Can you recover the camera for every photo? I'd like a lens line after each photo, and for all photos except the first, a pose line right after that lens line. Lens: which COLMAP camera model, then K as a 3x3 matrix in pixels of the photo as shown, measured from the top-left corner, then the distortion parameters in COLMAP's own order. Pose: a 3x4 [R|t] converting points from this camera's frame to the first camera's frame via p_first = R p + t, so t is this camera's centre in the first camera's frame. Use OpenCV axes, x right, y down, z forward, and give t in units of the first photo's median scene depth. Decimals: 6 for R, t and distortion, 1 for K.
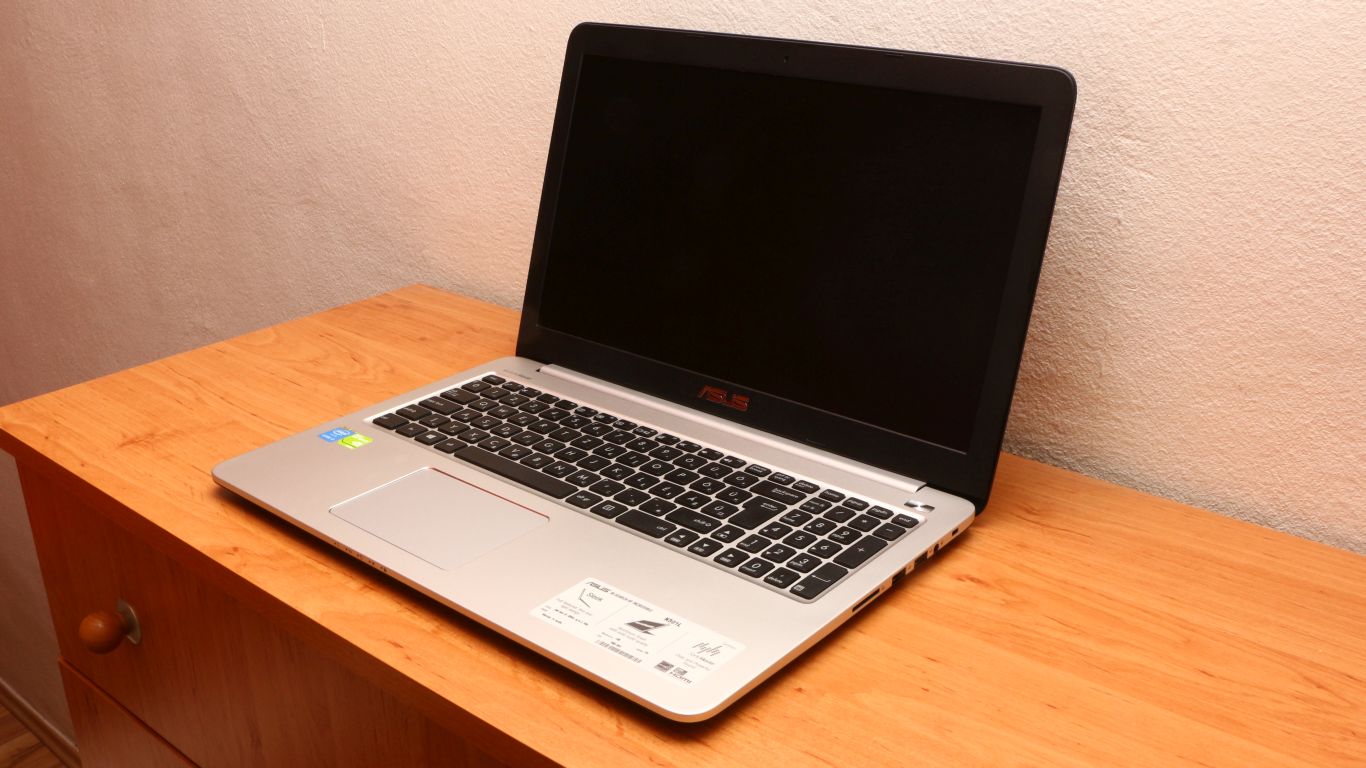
lens RADIAL K [[1285.8, 0, 683.0], [0, 1285.8, 384.0], [0, 0, 1]] dist [-0.106912, 0.023711]
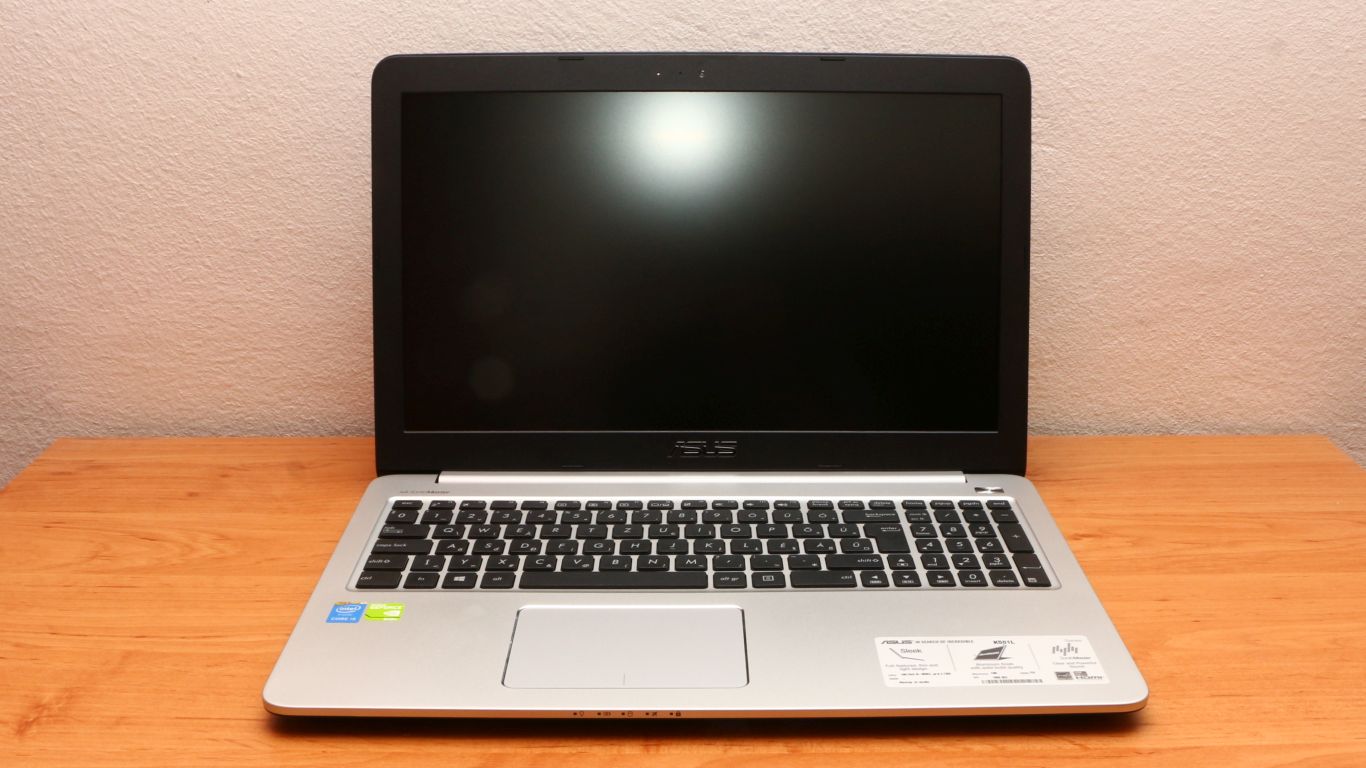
lens RADIAL K [[1437.0, 0, 686.2], [0, 1437.0, 447.6], [0, 0, 1]] dist [-0.125452, 0.003183]
pose [[0.764393, -0.230732, 0.602052, -0.669910], [0.234774, 0.969276, 0.073388, -0.077109], [-0.600487, 0.085249, 0.795077, 0.231048]]
